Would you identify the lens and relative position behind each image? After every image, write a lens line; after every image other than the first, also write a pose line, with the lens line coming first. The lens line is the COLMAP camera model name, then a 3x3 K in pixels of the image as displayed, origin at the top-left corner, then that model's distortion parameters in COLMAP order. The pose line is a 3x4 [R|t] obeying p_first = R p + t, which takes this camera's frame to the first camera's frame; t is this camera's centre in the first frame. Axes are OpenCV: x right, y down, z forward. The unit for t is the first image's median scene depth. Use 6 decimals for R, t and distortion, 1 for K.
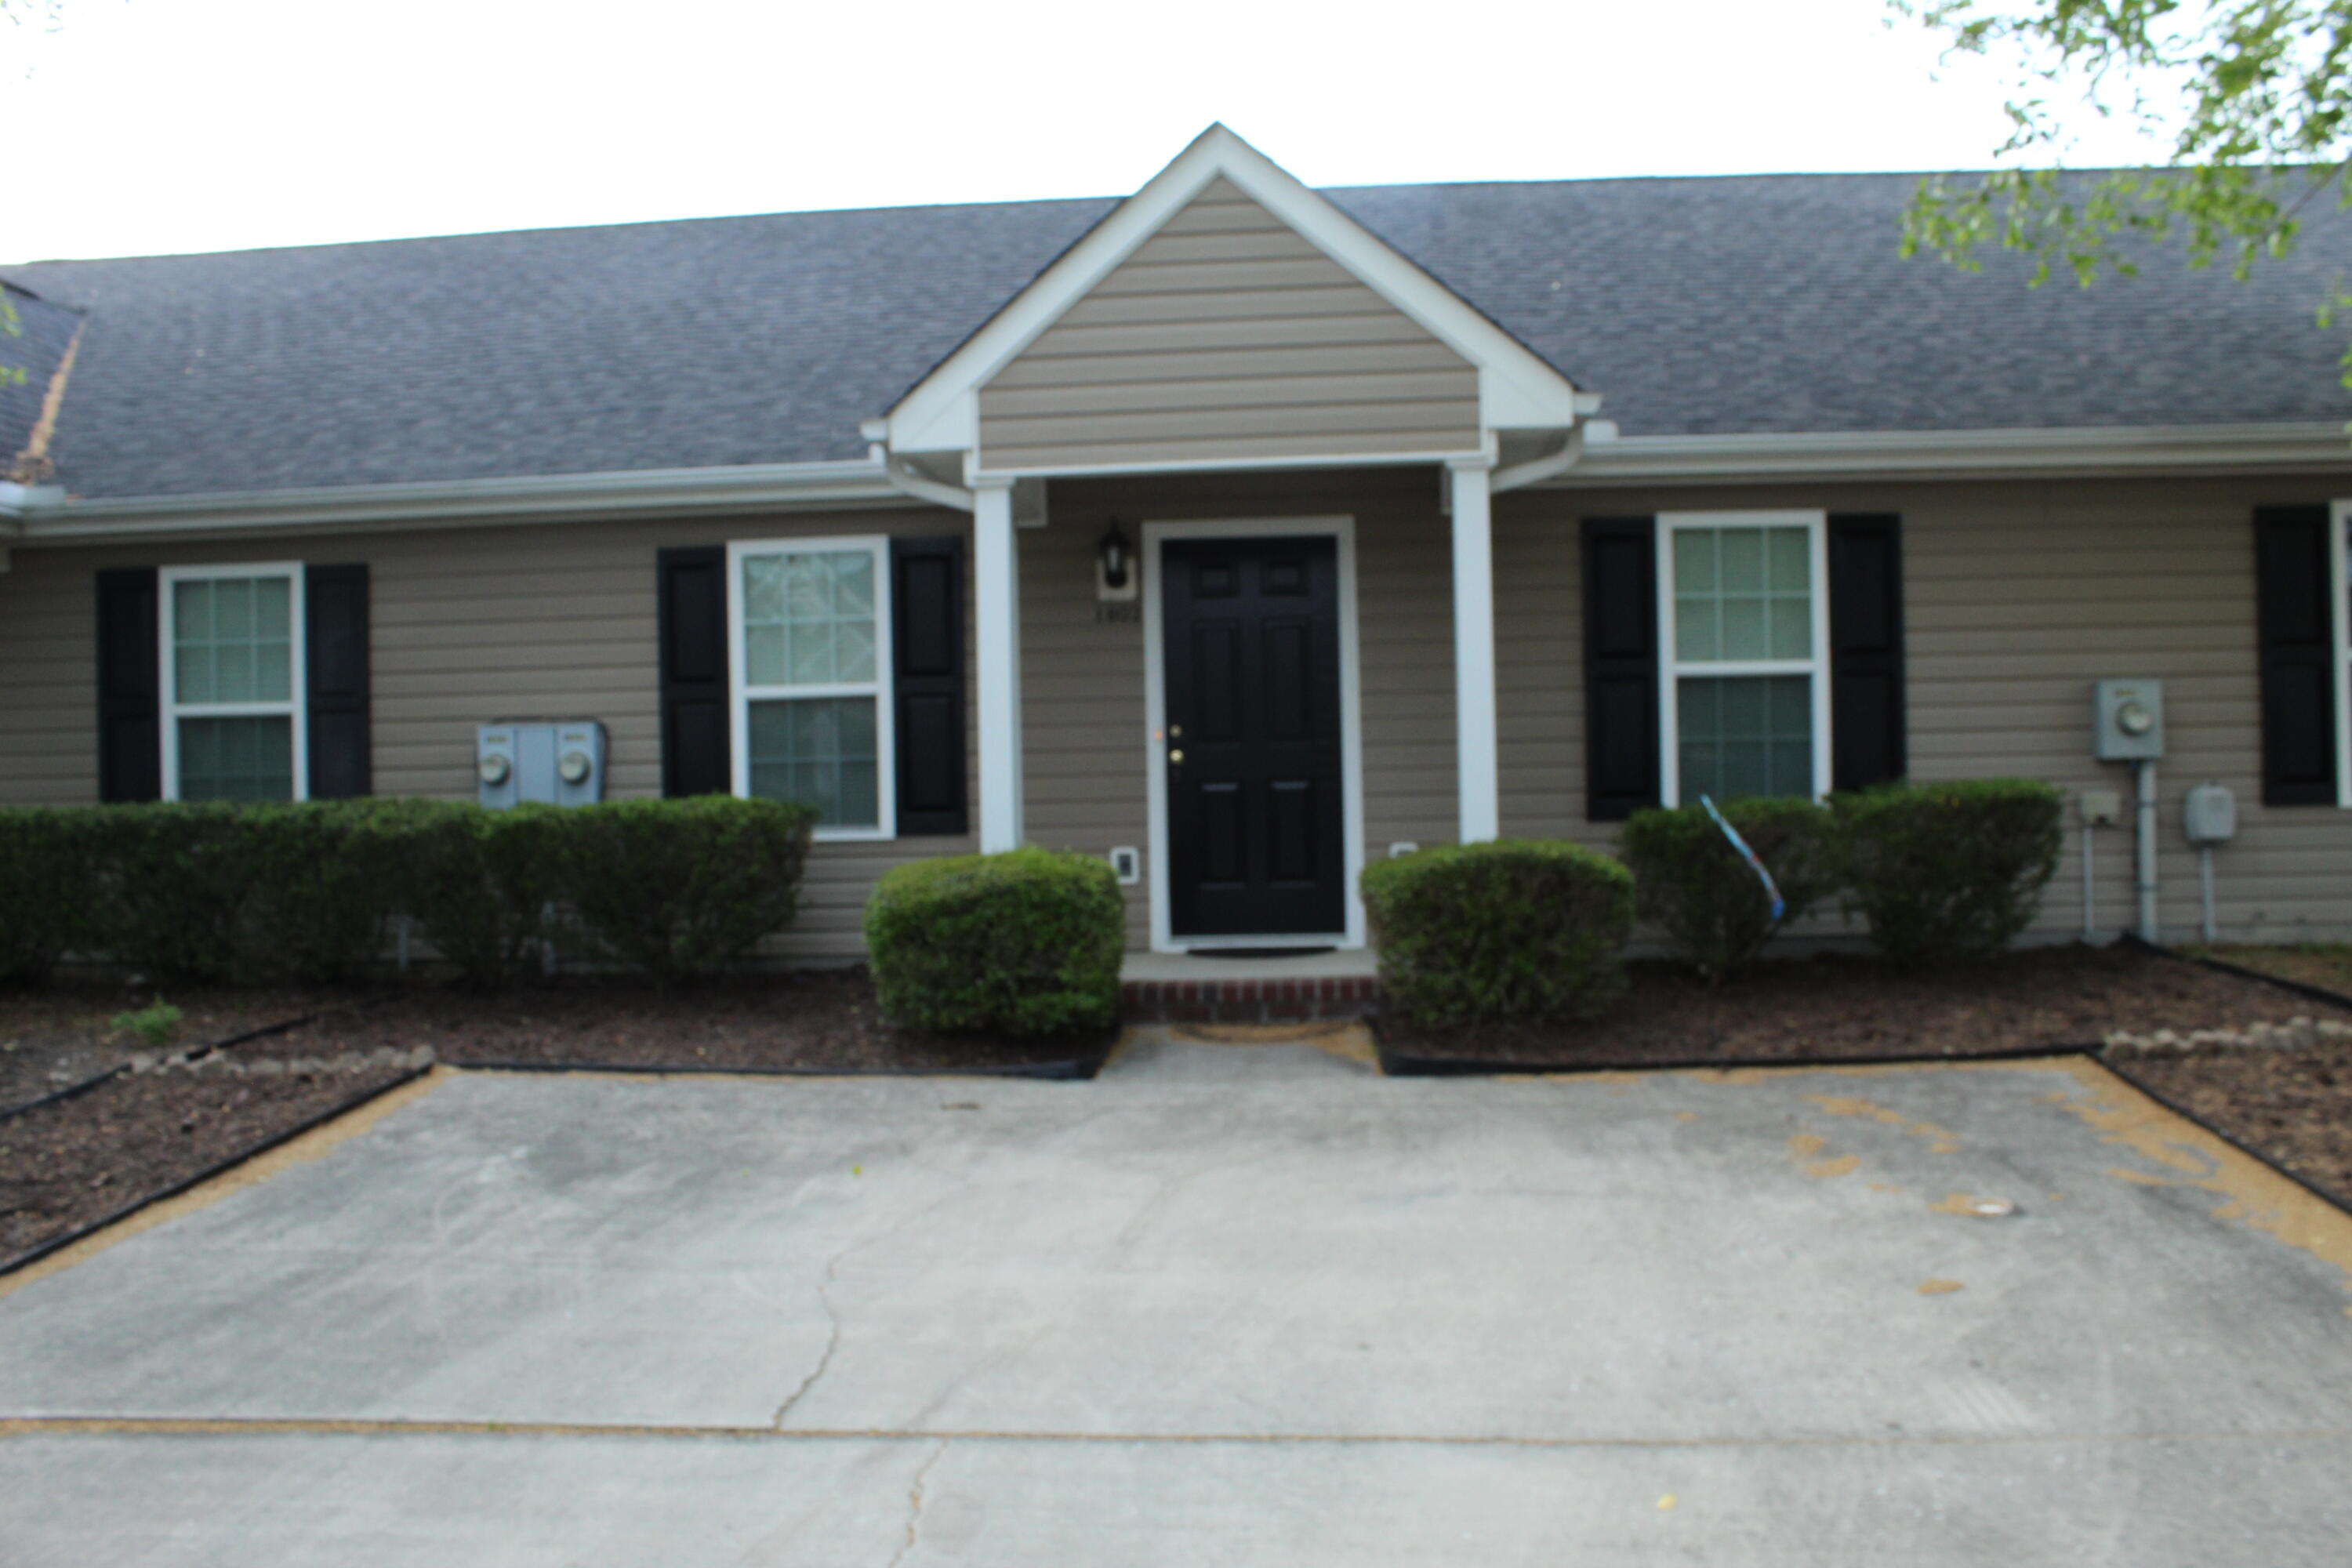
lens RADIAL K [[1972.5, 0, 1185.7], [0, 1972.5, 769.9], [0, 0, 1]] dist [-0.172327, 0.156646]
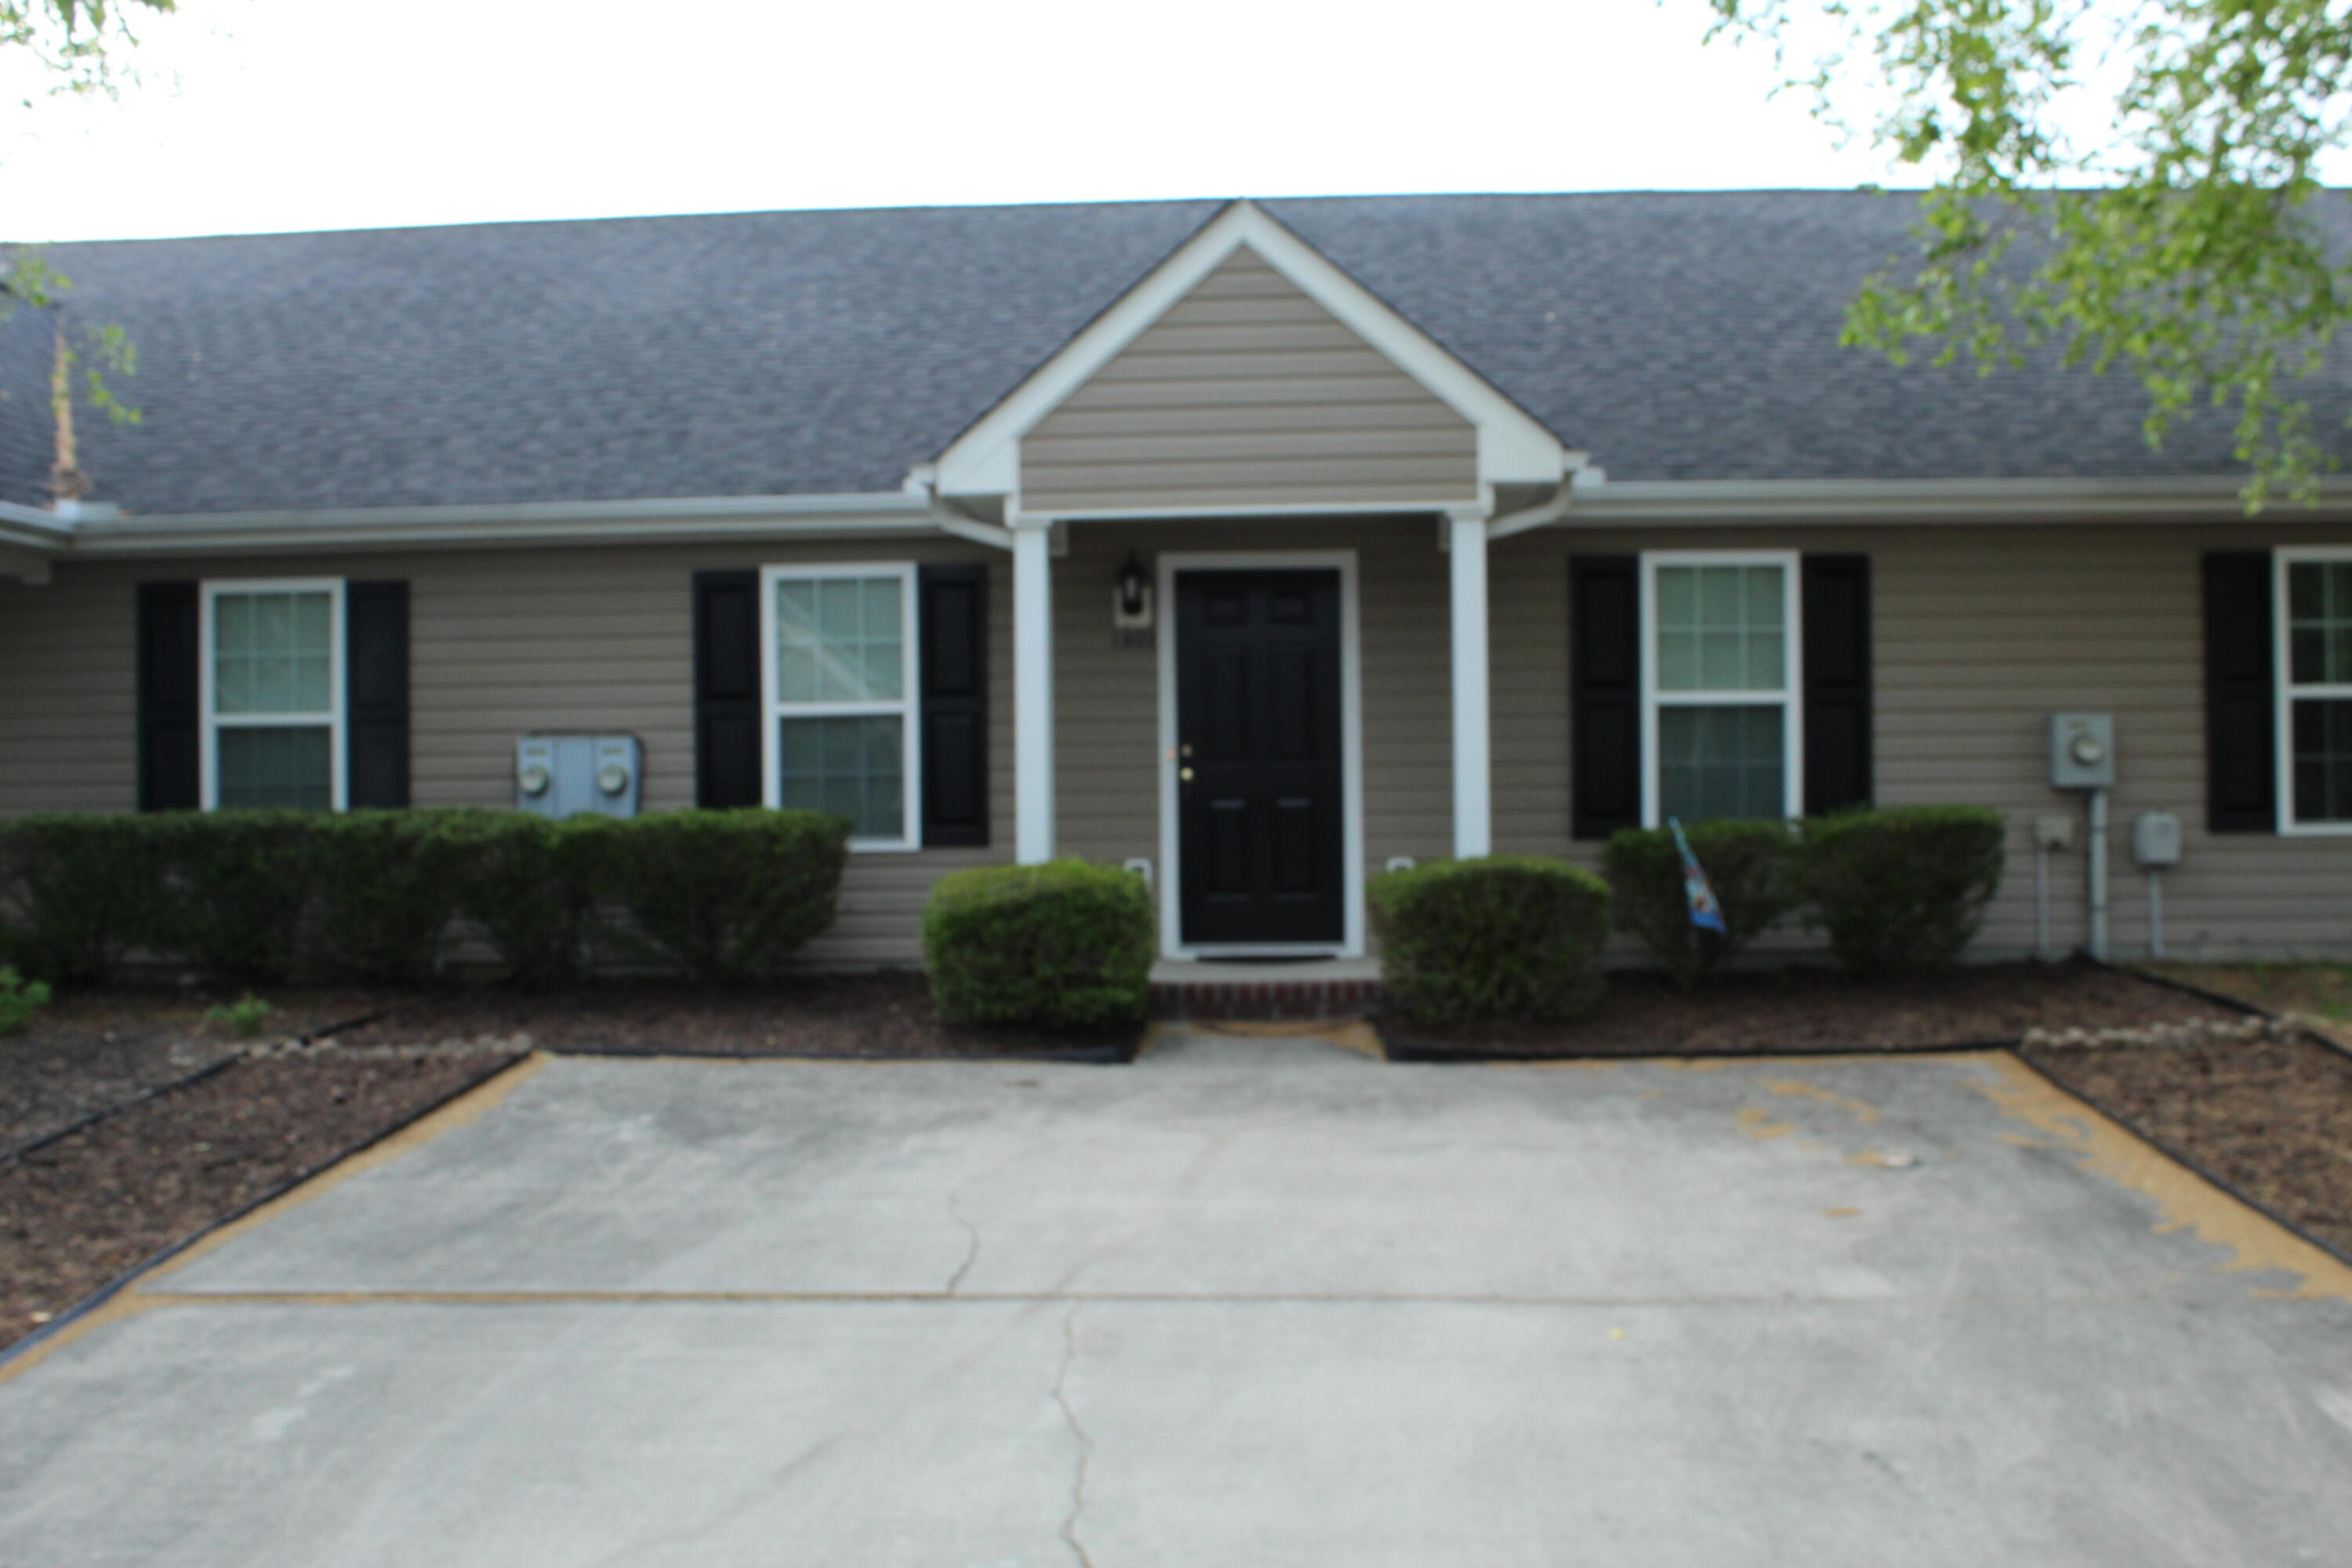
lens RADIAL K [[2243.2, 0, 1180.5], [0, 2243.2, 786.3], [0, 0, 1]] dist [-0.147616, 0.139554]
pose [[0.999665, 0.010116, 0.023806, -0.044009], [-0.010220, 0.999939, 0.004224, -0.006852], [-0.023762, -0.004466, 0.999708, -0.246006]]
